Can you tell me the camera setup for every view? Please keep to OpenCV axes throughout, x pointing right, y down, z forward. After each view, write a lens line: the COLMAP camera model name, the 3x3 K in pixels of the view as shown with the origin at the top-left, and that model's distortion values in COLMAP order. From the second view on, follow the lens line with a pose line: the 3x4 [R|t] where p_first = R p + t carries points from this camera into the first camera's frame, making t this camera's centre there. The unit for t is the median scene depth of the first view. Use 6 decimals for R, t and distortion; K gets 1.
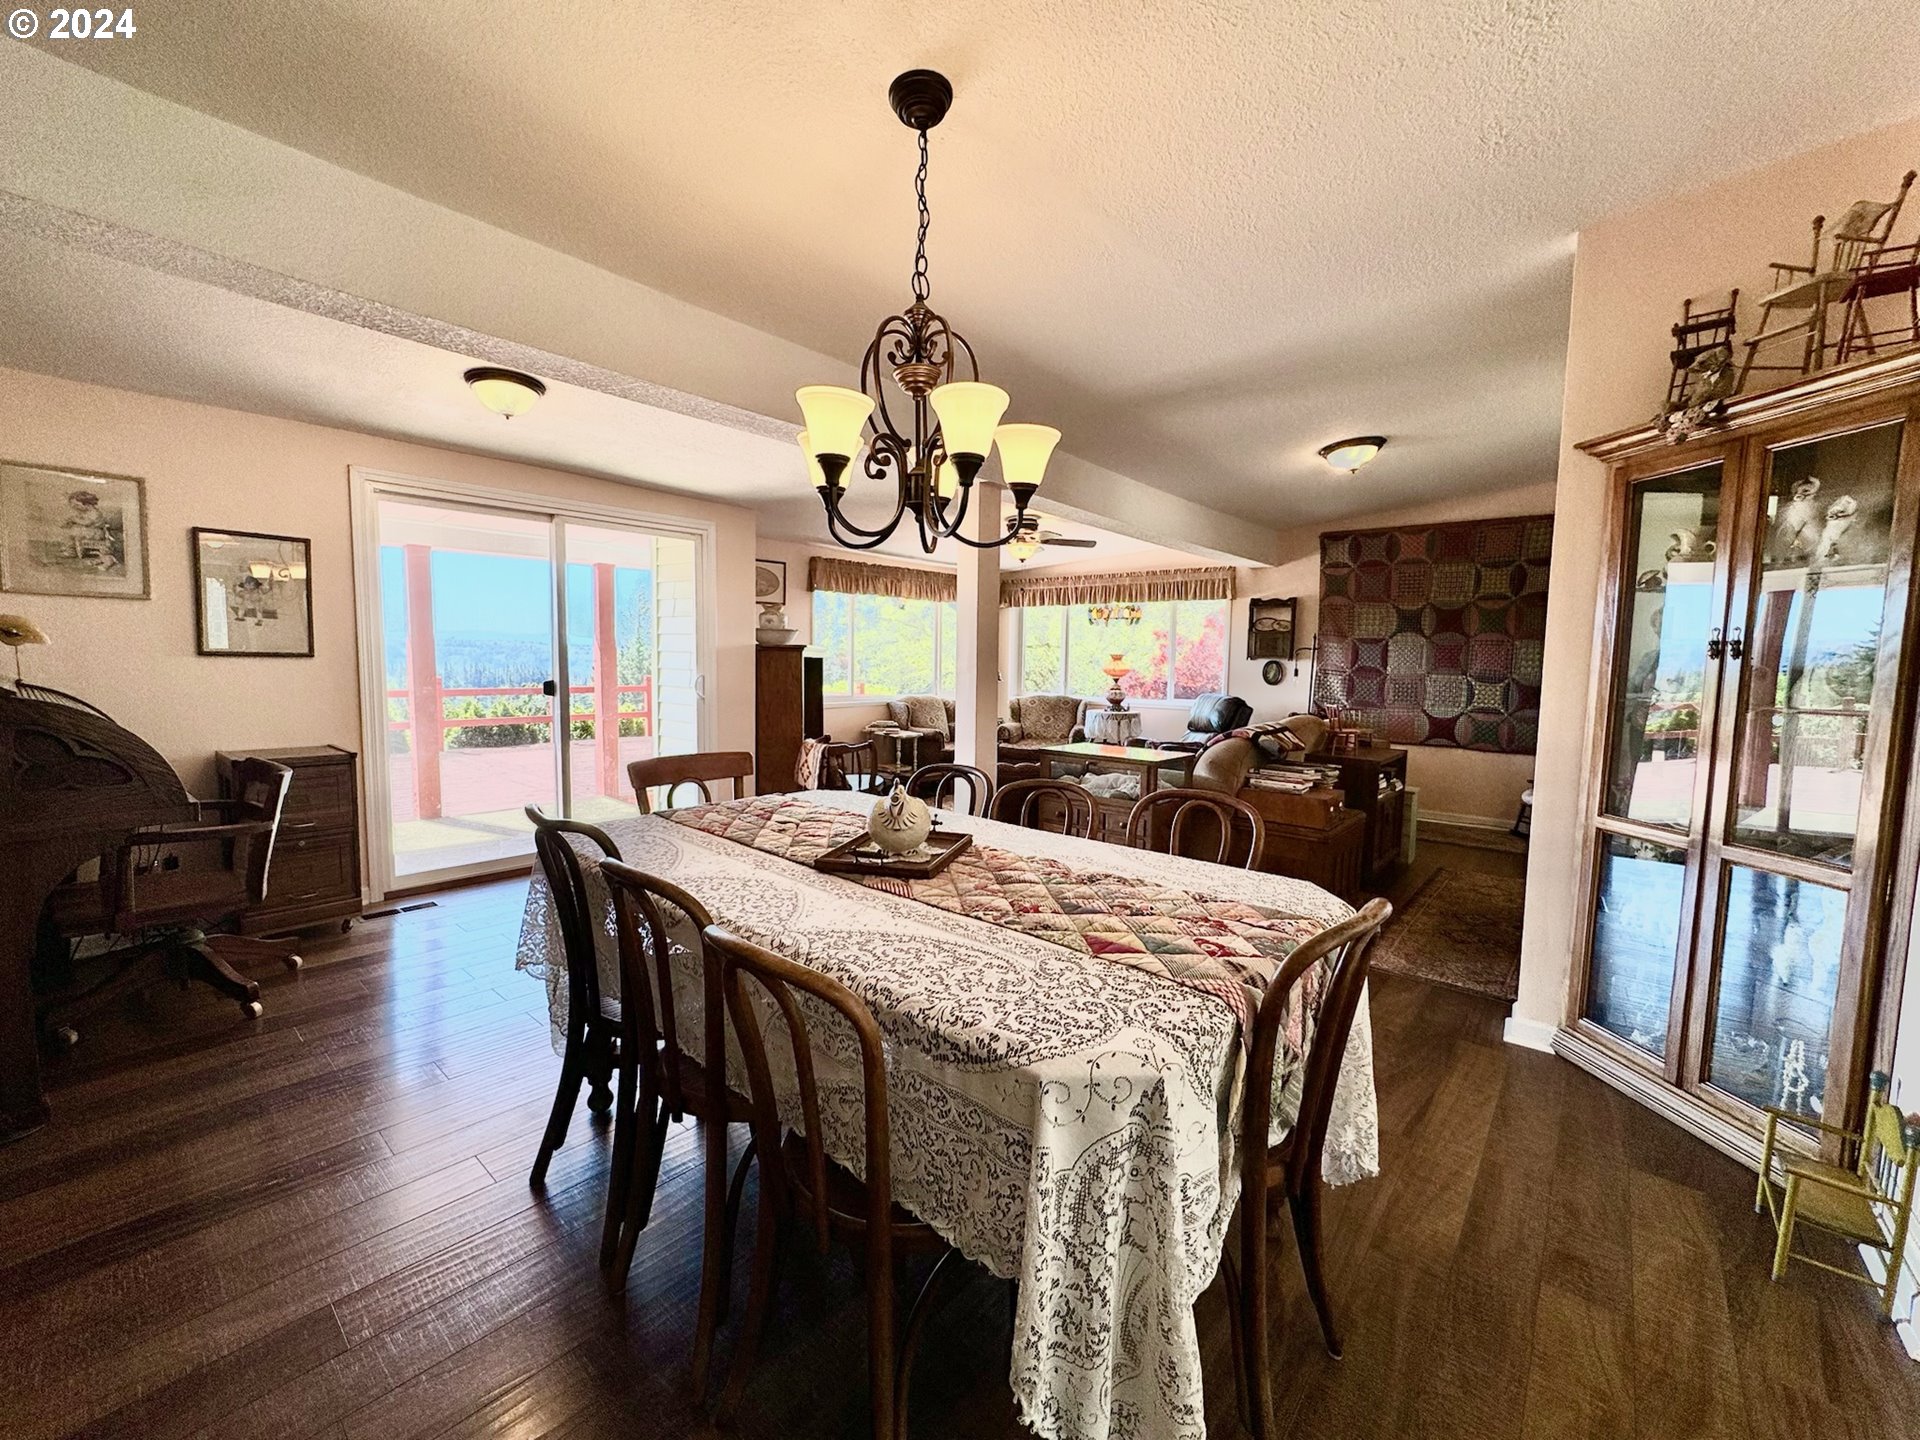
lens RADIAL K [[770.5, 0, 960.0], [0, 770.5, 720.0], [0, 0, 1]] dist [-0.000681, -0.000404]
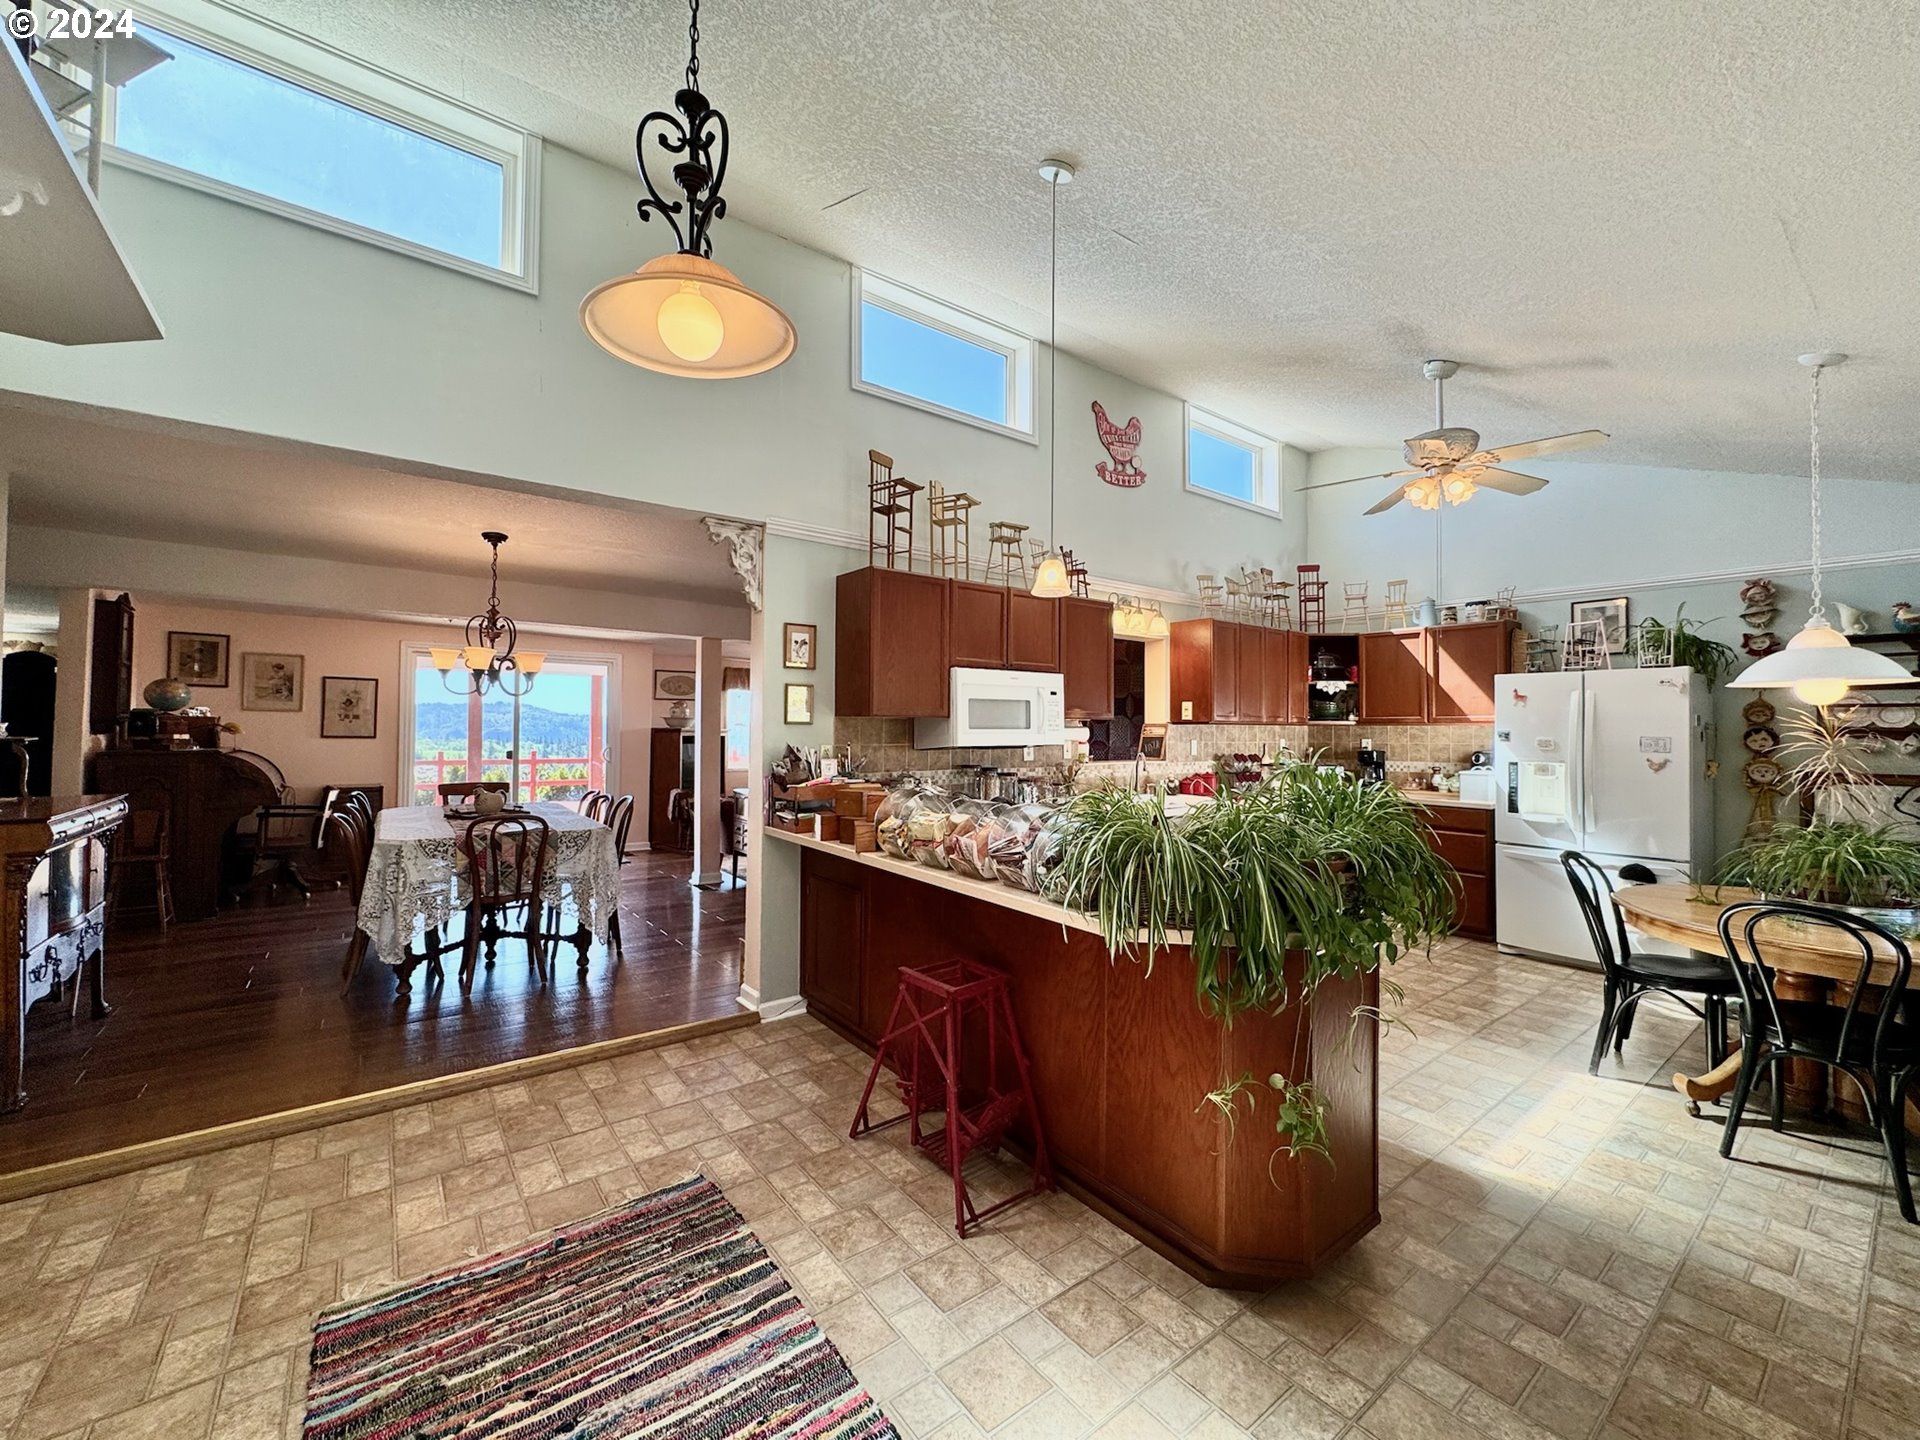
lens RADIAL K [[770.5, 0, 960.0], [0, 770.5, 720.0], [0, 0, 1]] dist [-0.000681, -0.000404]
pose [[0.979073, -0.004888, -0.203451, 0.554834], [-0.015317, 0.995106, -0.097617, 0.022483], [0.202932, 0.098690, 0.974207, -0.334922]]
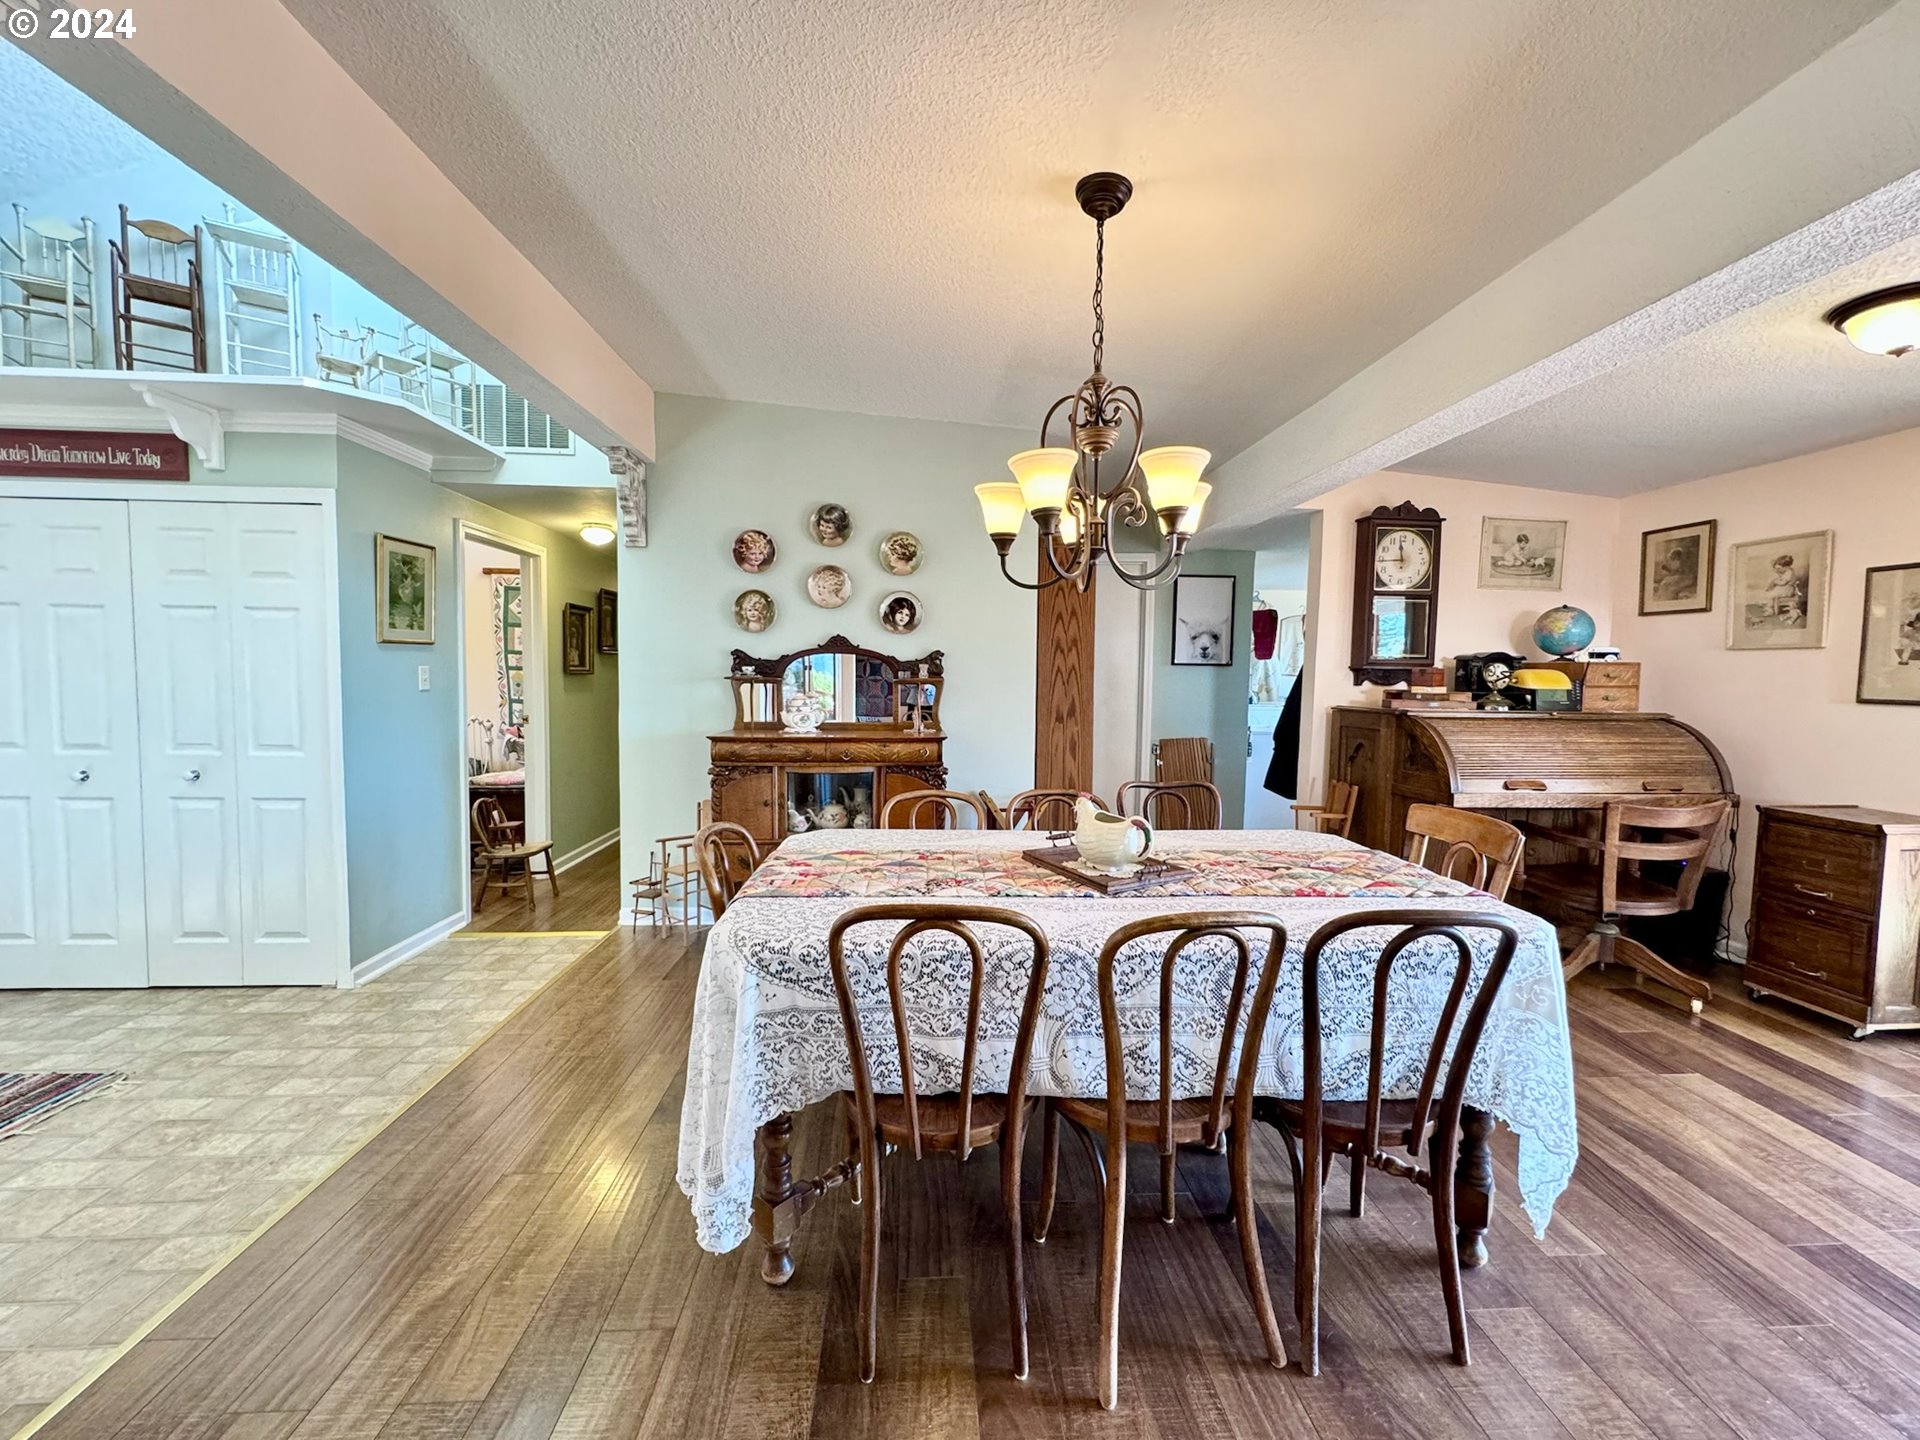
lens RADIAL K [[770.5, 0, 960.0], [0, 770.5, 720.0], [0, 0, 1]] dist [-0.000681, -0.000404]
pose [[-0.718233, 0.016689, -0.695603, 0.232611], [-0.081216, 0.990868, 0.107631, -0.037458], [0.691047, 0.133798, -0.710318, 0.454543]]
